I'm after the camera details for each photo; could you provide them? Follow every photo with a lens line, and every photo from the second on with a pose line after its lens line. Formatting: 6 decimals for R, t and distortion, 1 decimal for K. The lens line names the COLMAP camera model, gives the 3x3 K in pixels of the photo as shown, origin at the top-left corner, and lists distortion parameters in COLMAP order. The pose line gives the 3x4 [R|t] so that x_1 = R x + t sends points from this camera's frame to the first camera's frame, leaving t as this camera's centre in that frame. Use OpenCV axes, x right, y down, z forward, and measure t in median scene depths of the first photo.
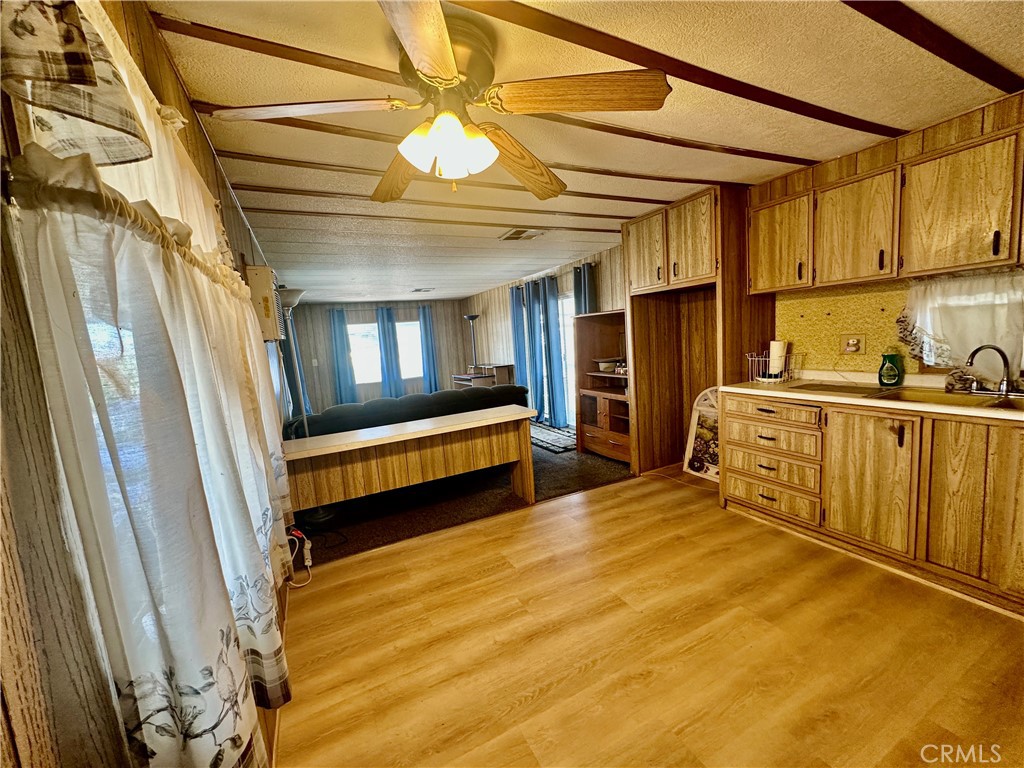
lens RADIAL K [[408.7, 0, 511.4], [0, 408.7, 385.3], [0, 0, 1]] dist [-0.003789, 0.000843]
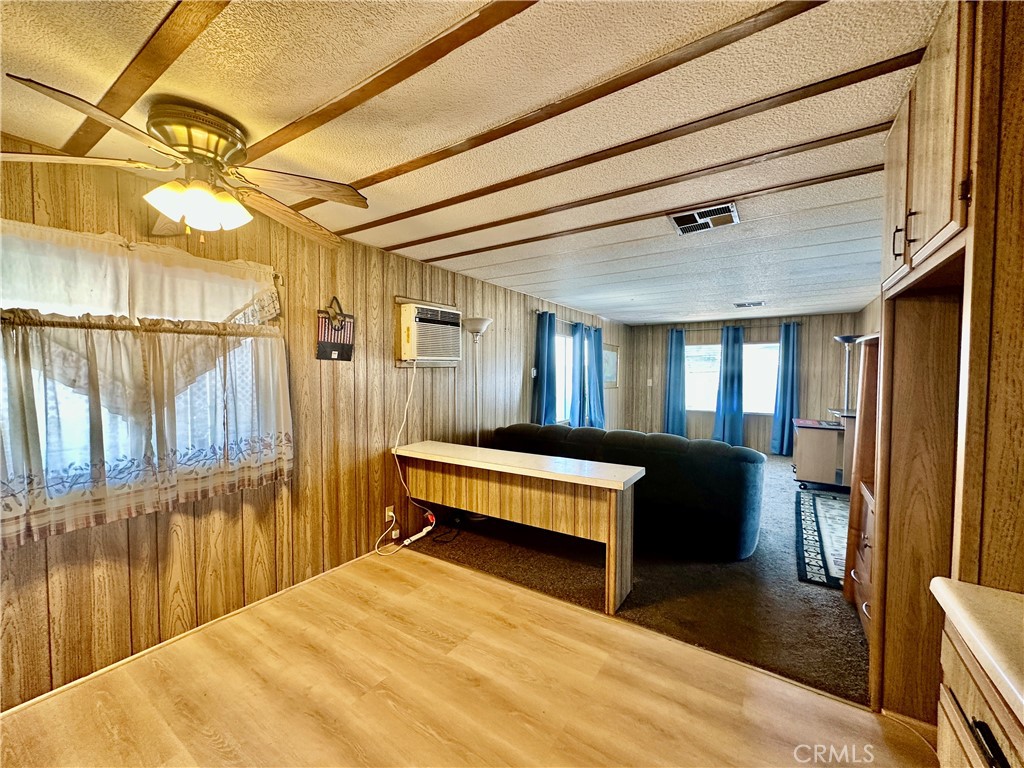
lens RADIAL K [[408.7, 0, 511.4], [0, 408.7, 385.3], [0, 0, 1]] dist [-0.003789, 0.000843]
pose [[0.495600, 0.103363, -0.862379, 0.658059], [-0.139802, 0.989440, 0.038250, -0.119434], [0.857226, 0.101605, 0.504817, 0.596566]]
